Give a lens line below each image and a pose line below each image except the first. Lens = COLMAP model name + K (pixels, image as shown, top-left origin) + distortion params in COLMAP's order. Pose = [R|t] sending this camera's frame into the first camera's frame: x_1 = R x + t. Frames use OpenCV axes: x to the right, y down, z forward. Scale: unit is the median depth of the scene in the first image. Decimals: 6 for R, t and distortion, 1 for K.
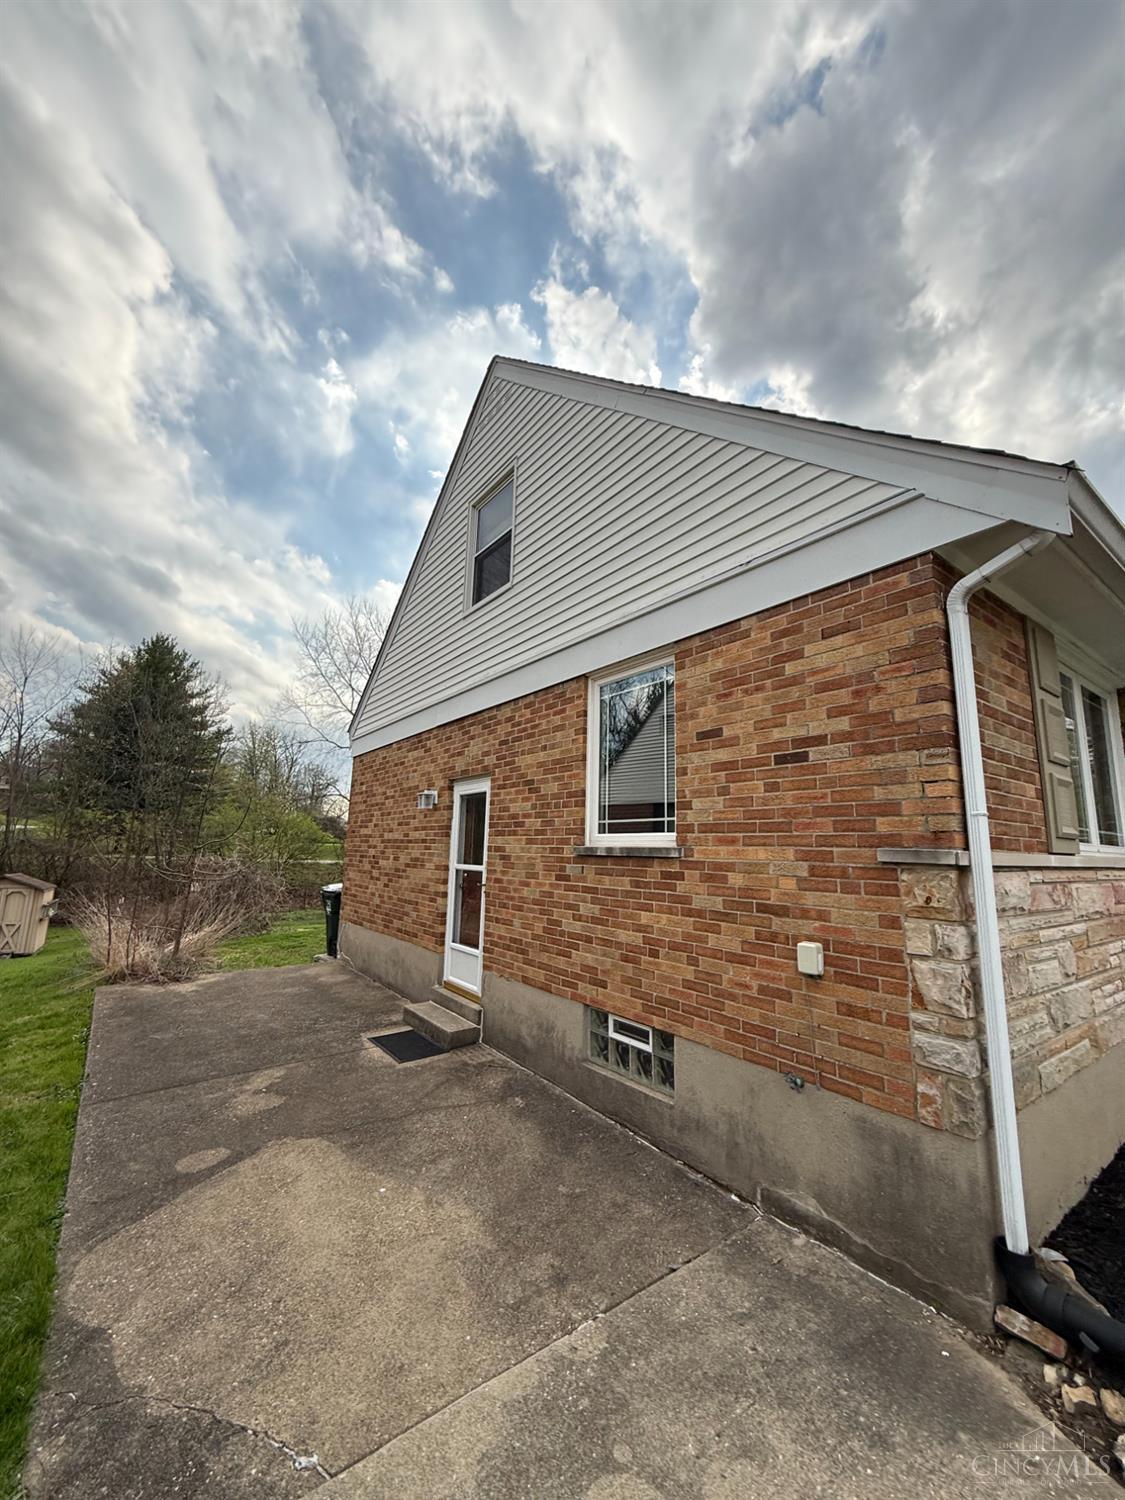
lens RADIAL K [[600.4, 0, 564.1], [0, 600.4, 751.5], [0, 0, 1]] dist [0.000701, 0.000104]
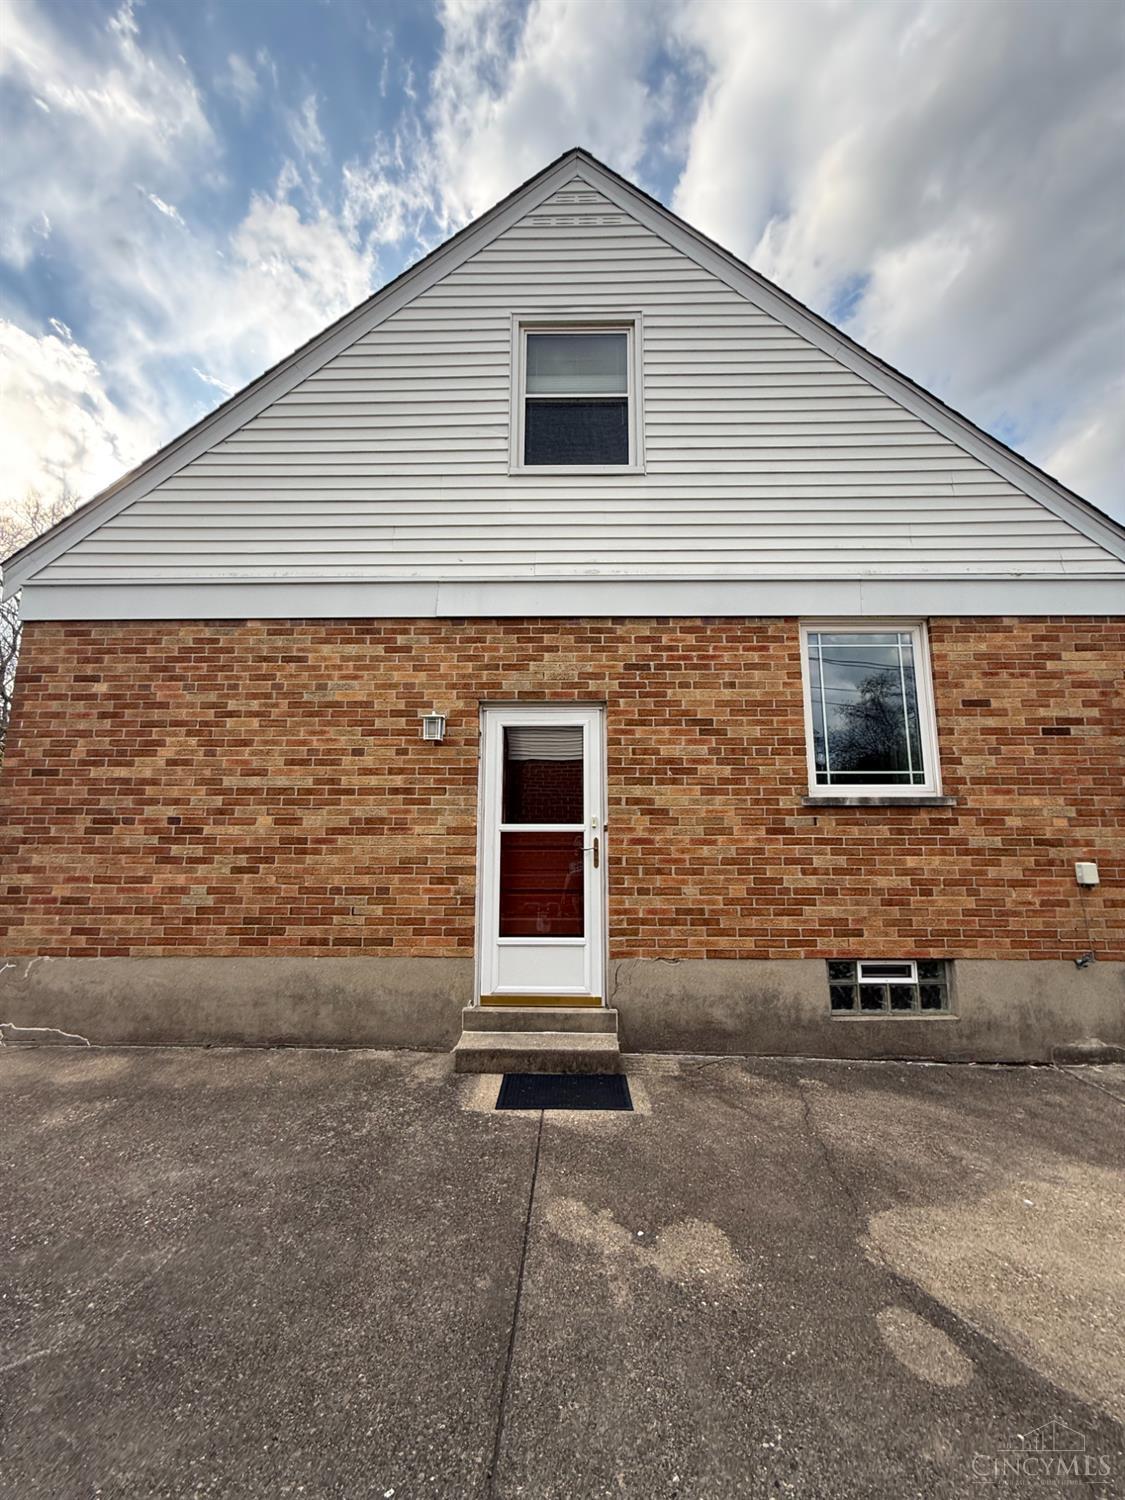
lens RADIAL K [[600.4, 0, 566.8], [0, 600.4, 750.7], [0, 0, 1]] dist [0.000701, 0.000104]
pose [[0.602211, 0.089795, 0.793271, -1.030911], [-0.119261, 0.992623, -0.021824, 0.163219], [-0.789378, -0.081464, 0.608478, 0.786424]]
